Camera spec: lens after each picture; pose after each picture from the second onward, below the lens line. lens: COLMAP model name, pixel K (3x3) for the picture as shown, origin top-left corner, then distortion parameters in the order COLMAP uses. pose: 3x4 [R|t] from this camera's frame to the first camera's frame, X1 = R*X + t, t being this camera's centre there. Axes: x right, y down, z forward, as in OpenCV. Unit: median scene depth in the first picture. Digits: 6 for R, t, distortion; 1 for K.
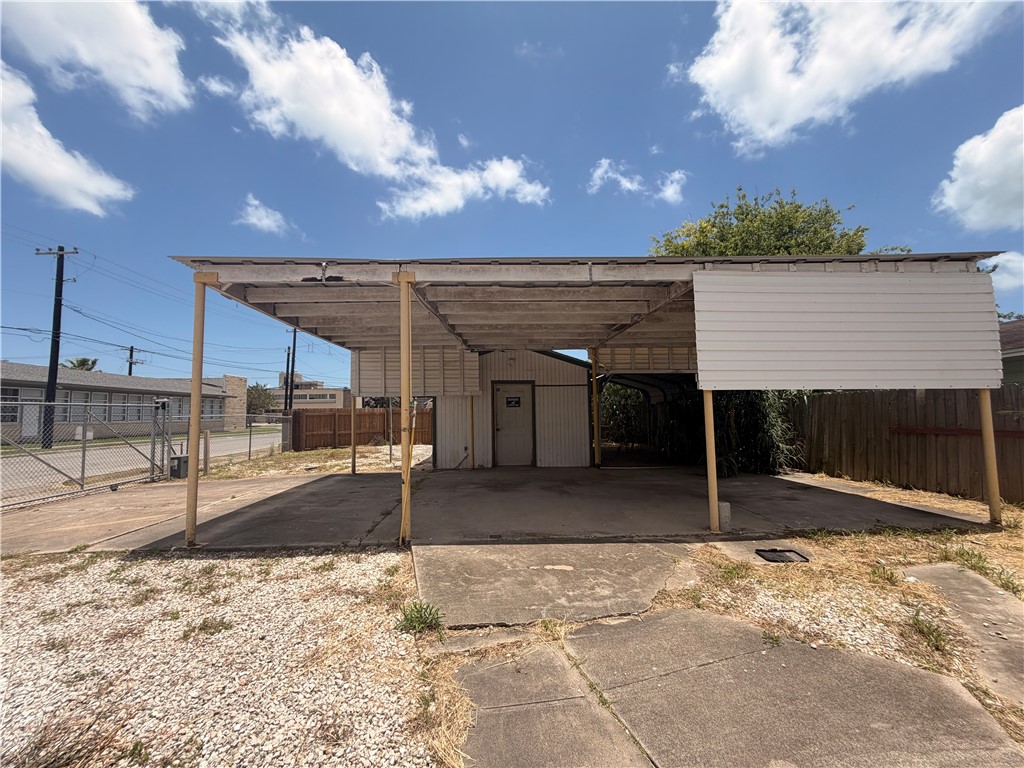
lens RADIAL K [[406.9, 0, 511.1], [0, 406.9, 383.9], [0, 0, 1]] dist [0.000100, 0.000132]
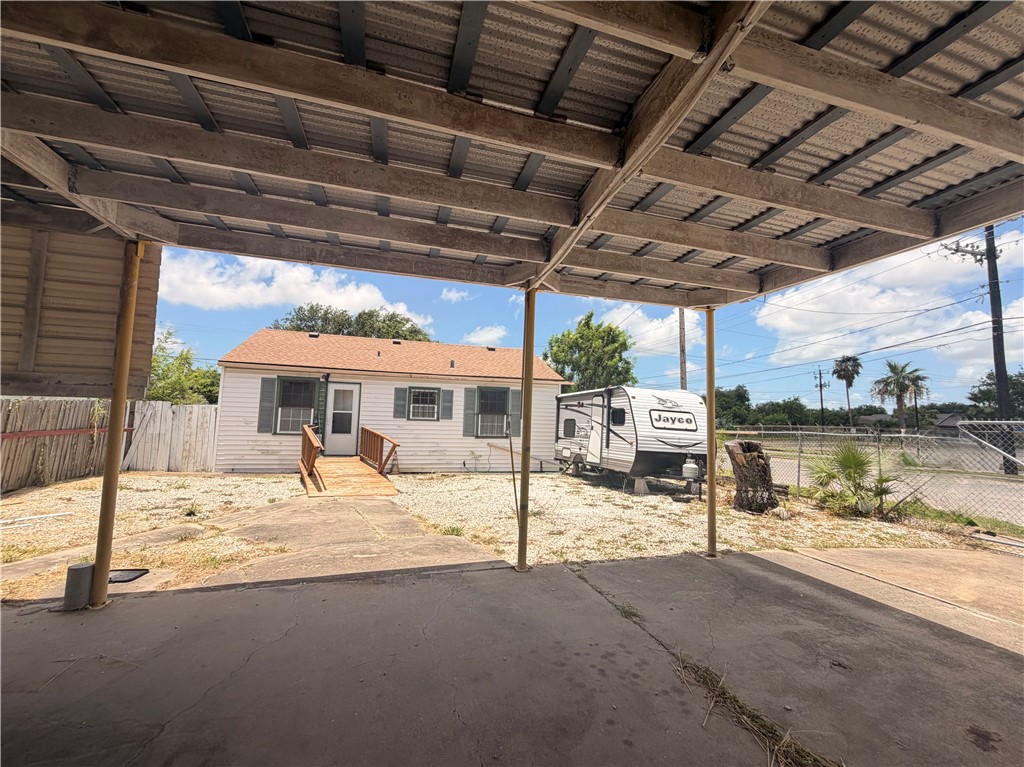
lens RADIAL K [[406.9, 0, 511.1], [0, 406.9, 383.4], [0, 0, 1]] dist [0.000100, 0.000132]
pose [[-0.970797, -0.031962, -0.237765, -0.000298], [0.003737, 0.988950, -0.148203, 0.110741], [0.239875, -0.144764, -0.959950, 2.129959]]
